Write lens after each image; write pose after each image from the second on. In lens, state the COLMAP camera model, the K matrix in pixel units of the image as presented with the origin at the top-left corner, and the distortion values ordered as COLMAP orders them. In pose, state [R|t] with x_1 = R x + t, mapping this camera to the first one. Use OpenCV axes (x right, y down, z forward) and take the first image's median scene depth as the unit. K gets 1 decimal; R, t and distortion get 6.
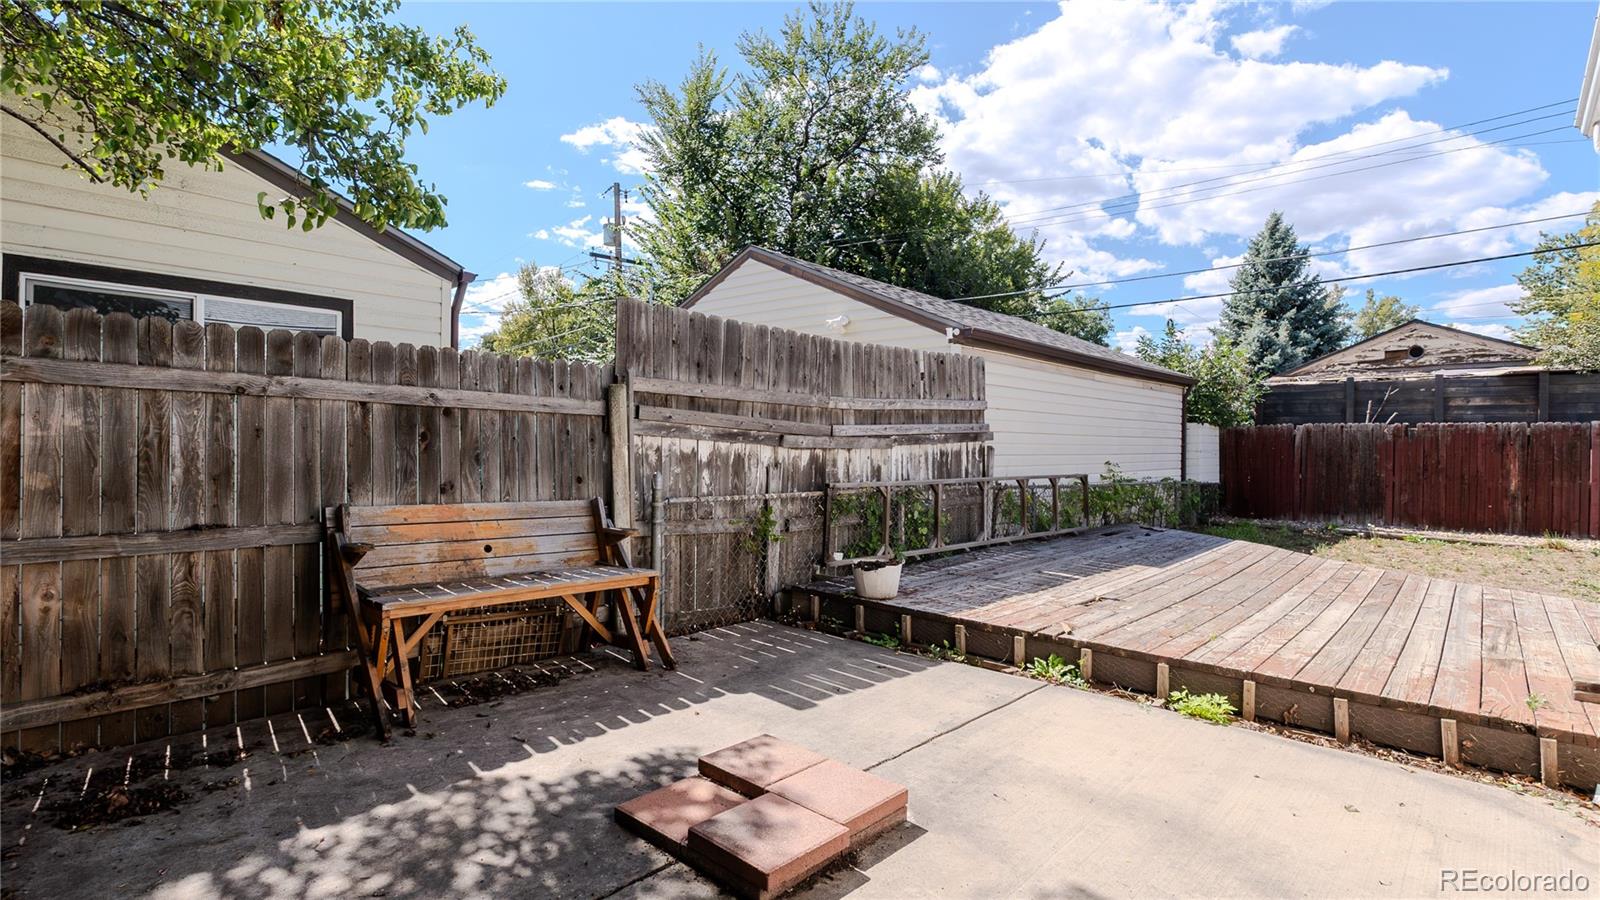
lens RADIAL K [[764.9, 0, 789.7], [0, 764.9, 438.1], [0, 0, 1]] dist [-0.000540, -0.001928]
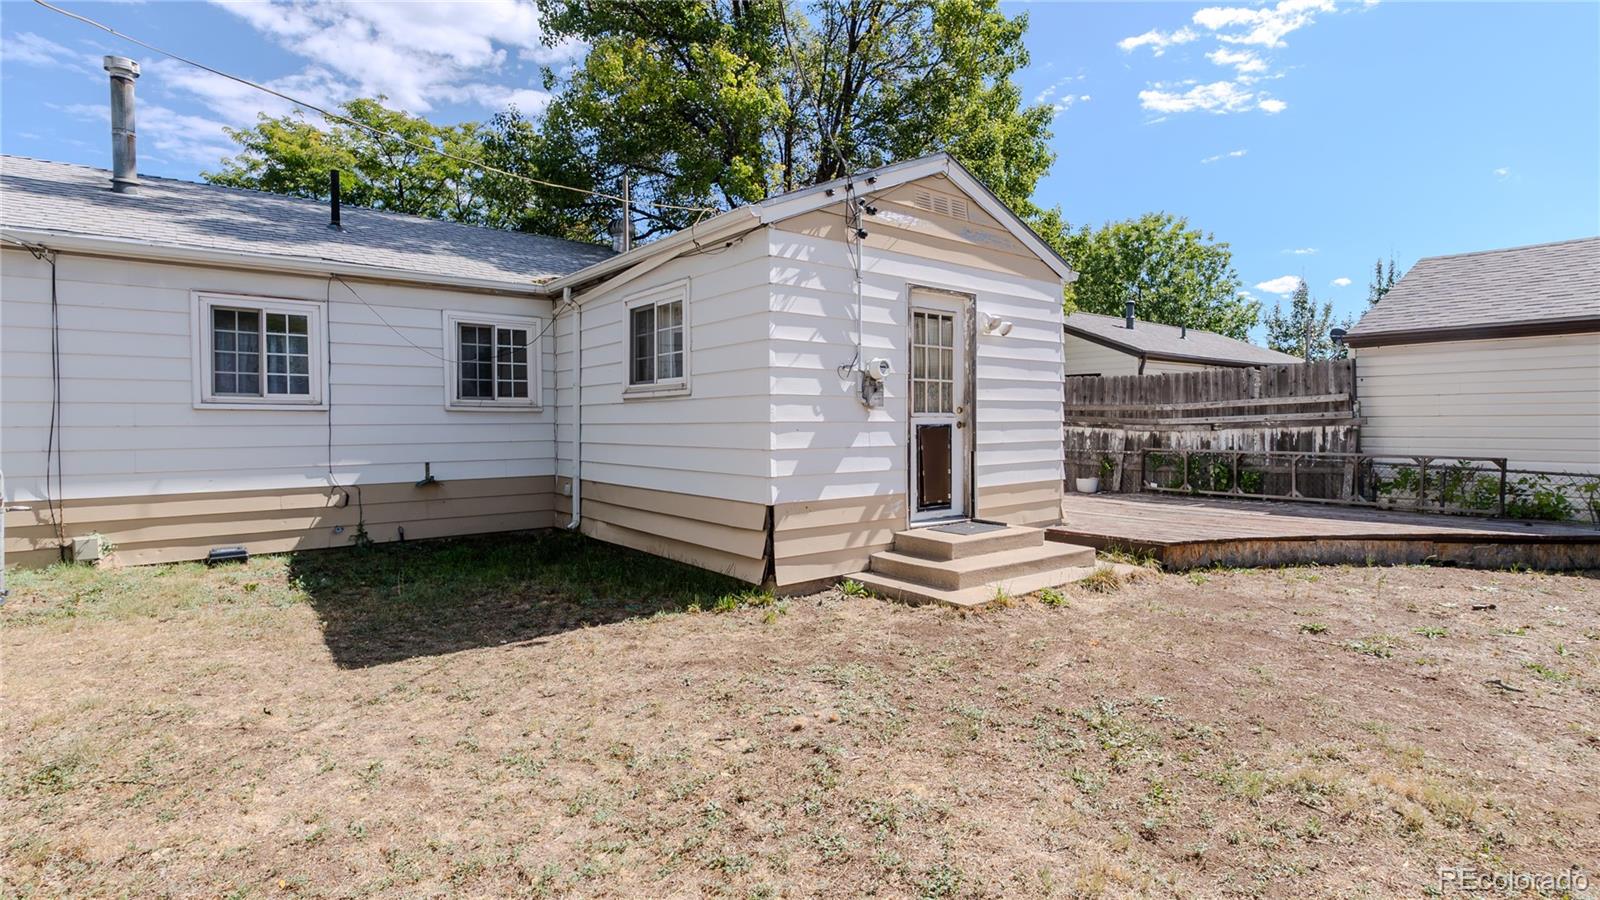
lens RADIAL K [[764.9, 0, 790.8], [0, 764.9, 449.6], [0, 0, 1]] dist [-0.000540, -0.001928]
pose [[-0.162046, 0.024275, -0.986485, 1.701000], [0.012619, 0.999667, 0.022526, 0.004511], [0.986703, -0.008798, -0.162298, 0.299378]]
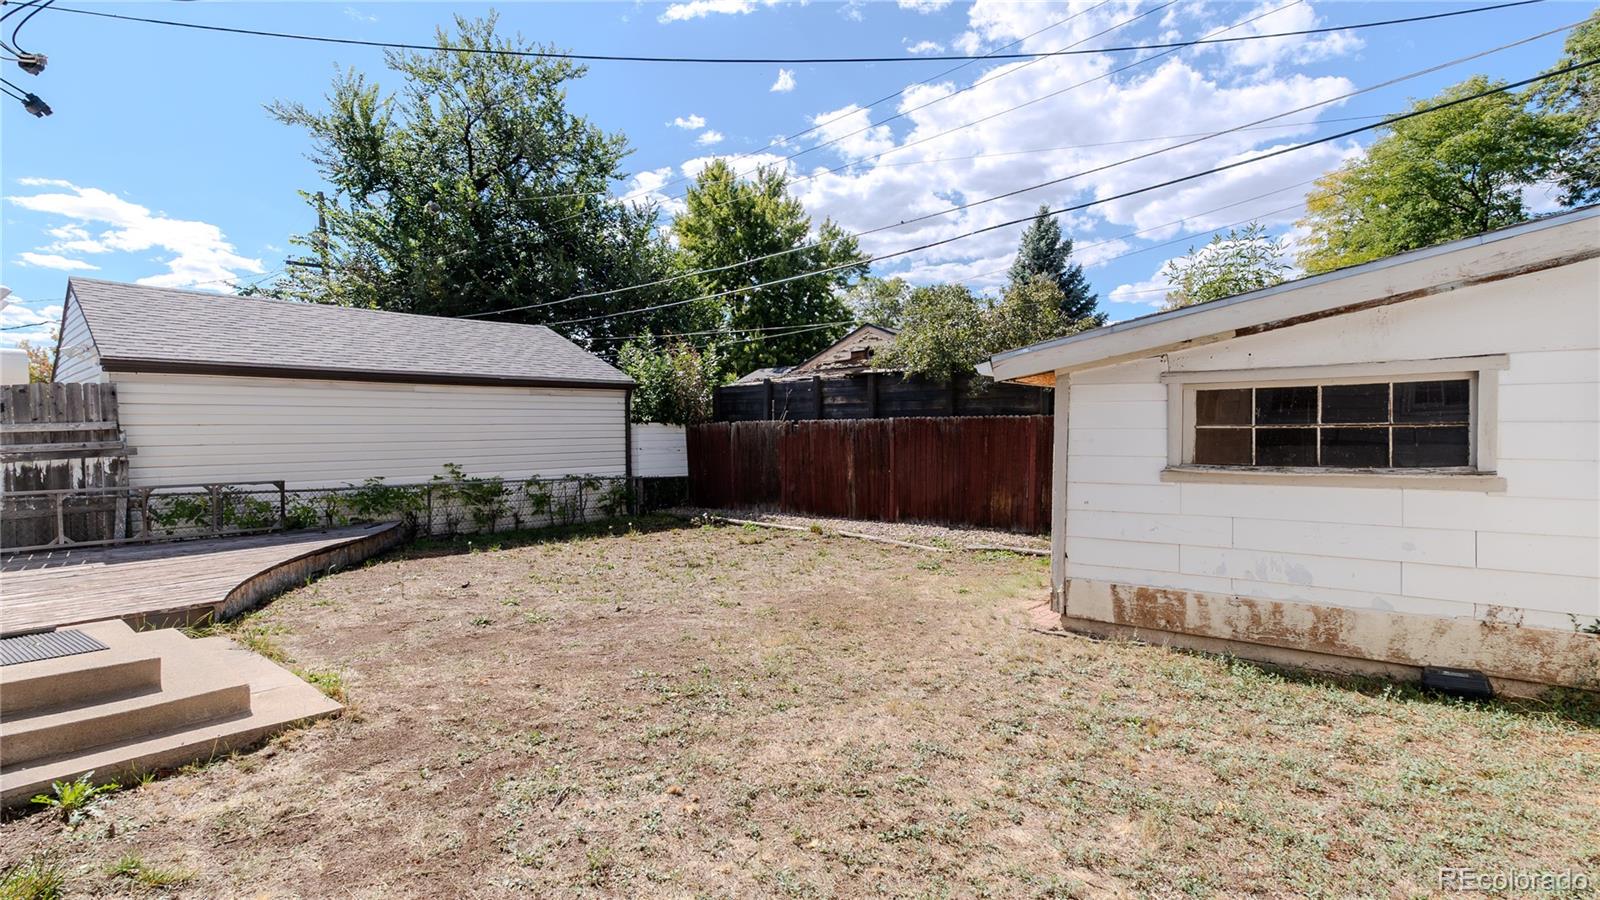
lens RADIAL K [[764.9, 0, 798.6], [0, 764.9, 440.3], [0, 0, 1]] dist [-0.000540, -0.001928]
pose [[0.999366, -0.022245, 0.027812, 1.287406], [0.021655, 0.999538, 0.021339, -0.022916], [-0.028274, -0.020723, 0.999385, -0.188021]]
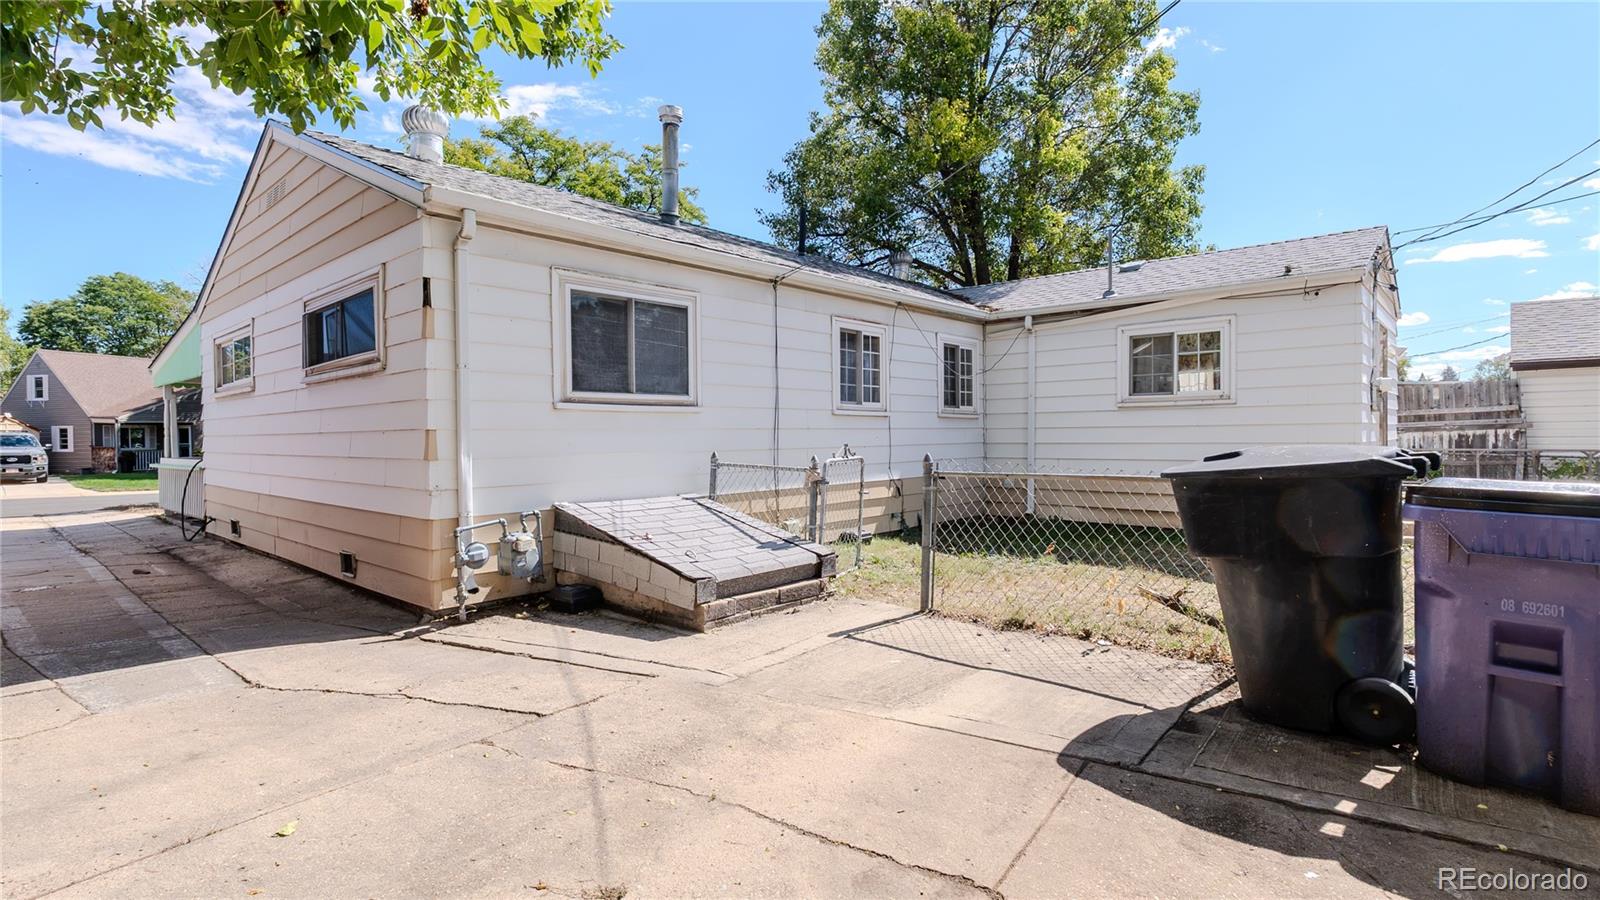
lens RADIAL K [[764.9, 0, 794.6], [0, 764.9, 442.3], [0, 0, 1]] dist [-0.000540, -0.001928]
pose [[-0.000076, -0.001092, -0.999999, 2.009350], [0.018313, 0.999832, -0.001093, 0.007670], [0.999832, -0.018313, -0.000056, -0.630615]]
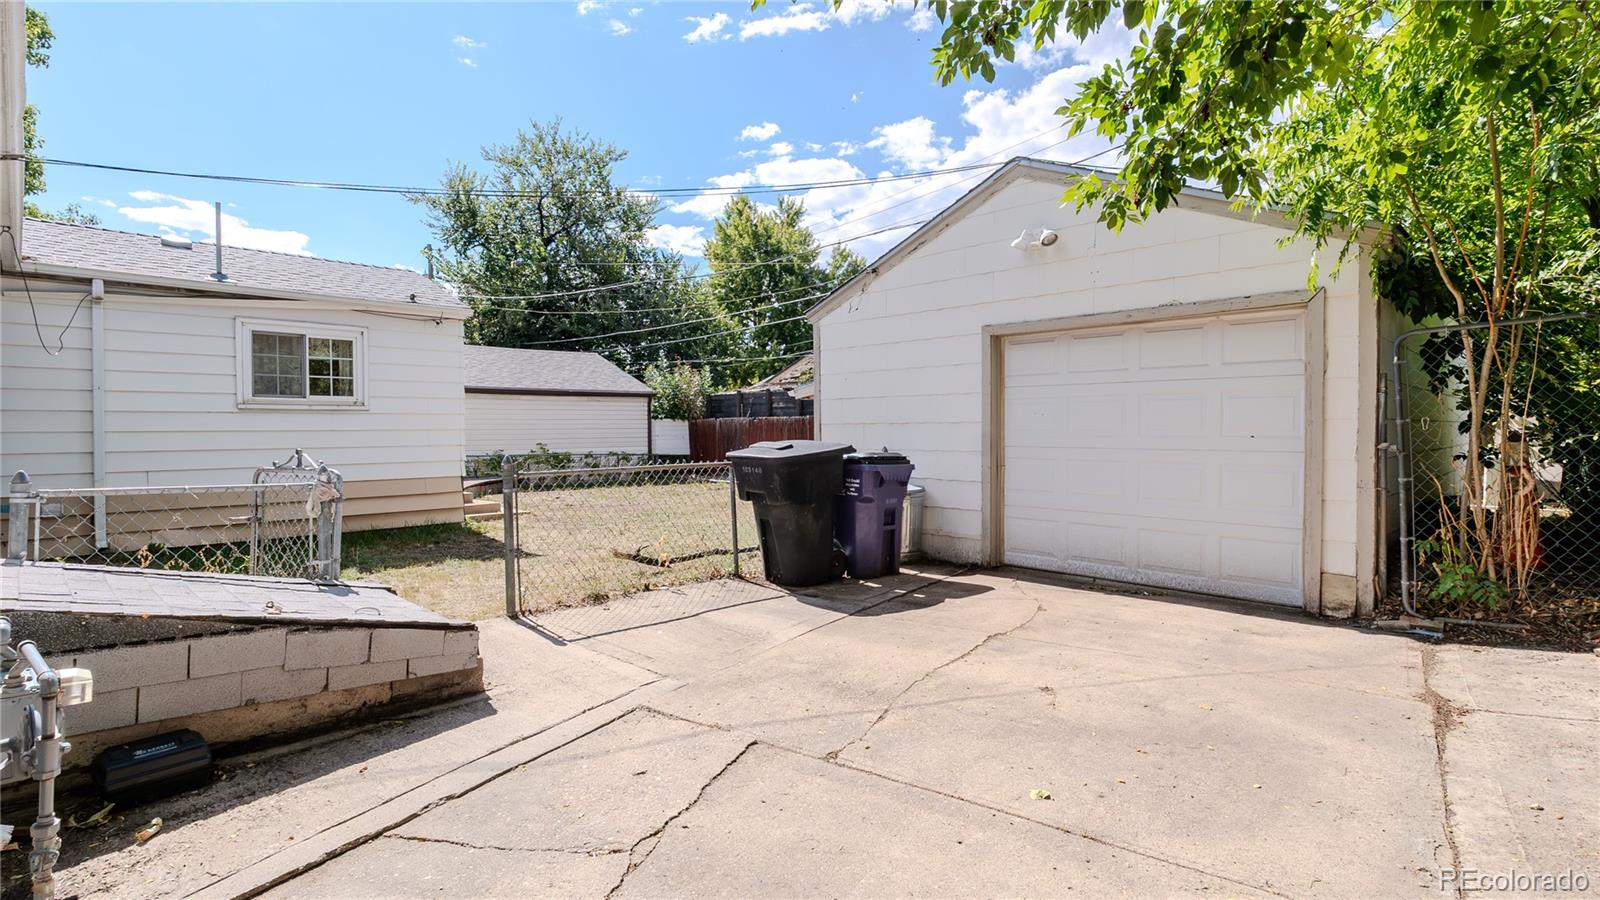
lens RADIAL K [[764.9, 0, 799.3], [0, 764.9, 456.6], [0, 0, 1]] dist [-0.000540, -0.001928]
pose [[0.999229, -0.017315, -0.035235, 1.593840], [0.018812, 0.998915, 0.042607, -0.004562], [0.034459, -0.043237, 0.998470, -1.191444]]
